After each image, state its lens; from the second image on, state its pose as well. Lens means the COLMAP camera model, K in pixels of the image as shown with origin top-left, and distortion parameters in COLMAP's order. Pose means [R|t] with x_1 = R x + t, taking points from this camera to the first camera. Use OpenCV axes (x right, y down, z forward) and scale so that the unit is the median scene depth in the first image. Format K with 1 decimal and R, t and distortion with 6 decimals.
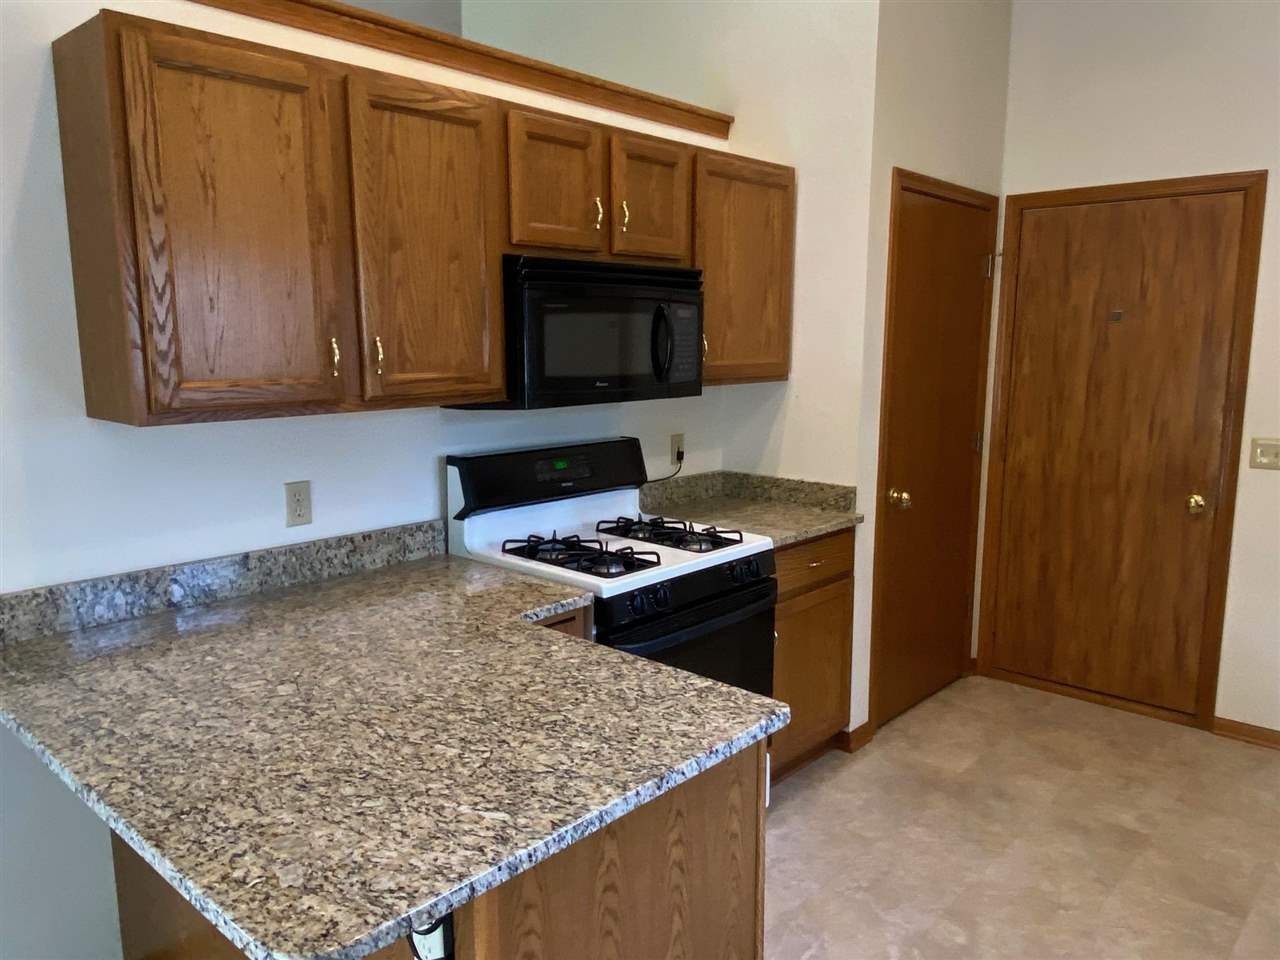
lens RADIAL K [[916.5, 0, 640.0], [0, 916.5, 480.0], [0, 0, 1]] dist [0.079201, -0.109504]
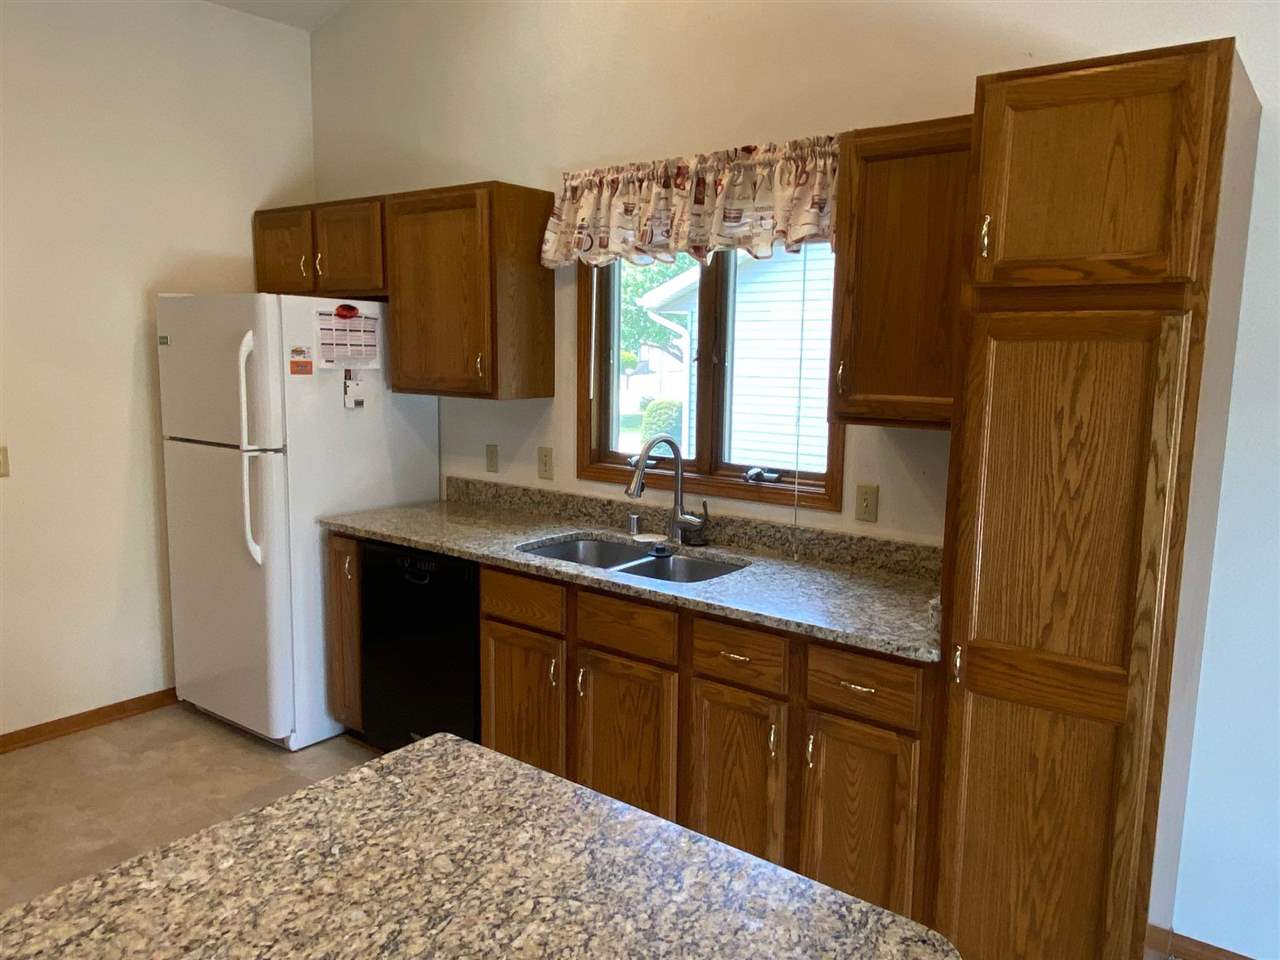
lens RADIAL K [[916.5, 0, 640.0], [0, 916.5, 480.0], [0, 0, 1]] dist [0.079201, -0.109504]
pose [[-0.083087, -0.141111, 0.986501, -0.655398], [0.136789, 0.978939, 0.151550, -0.118012], [-0.987110, 0.147535, -0.062035, 0.665589]]
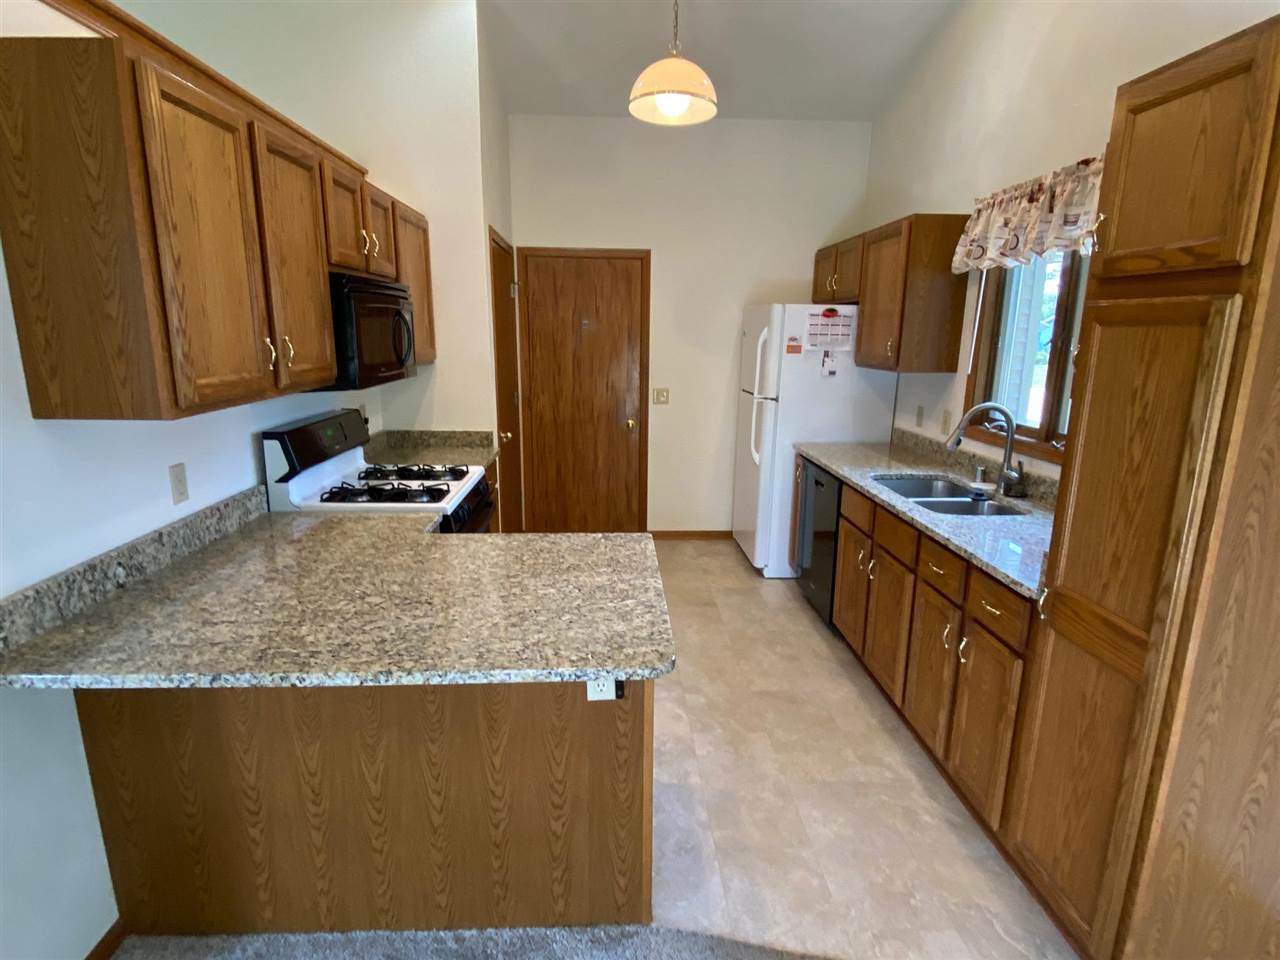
lens RADIAL K [[665.0, 0, 640.0], [0, 665.0, 480.0], [0, 0, 1]] dist [0.040191, -0.043398]
pose [[0.705892, -0.144839, 0.693353, -0.663667], [0.095027, 0.989386, 0.109933, -0.019066], [-0.701916, -0.011714, 0.712163, 0.013486]]
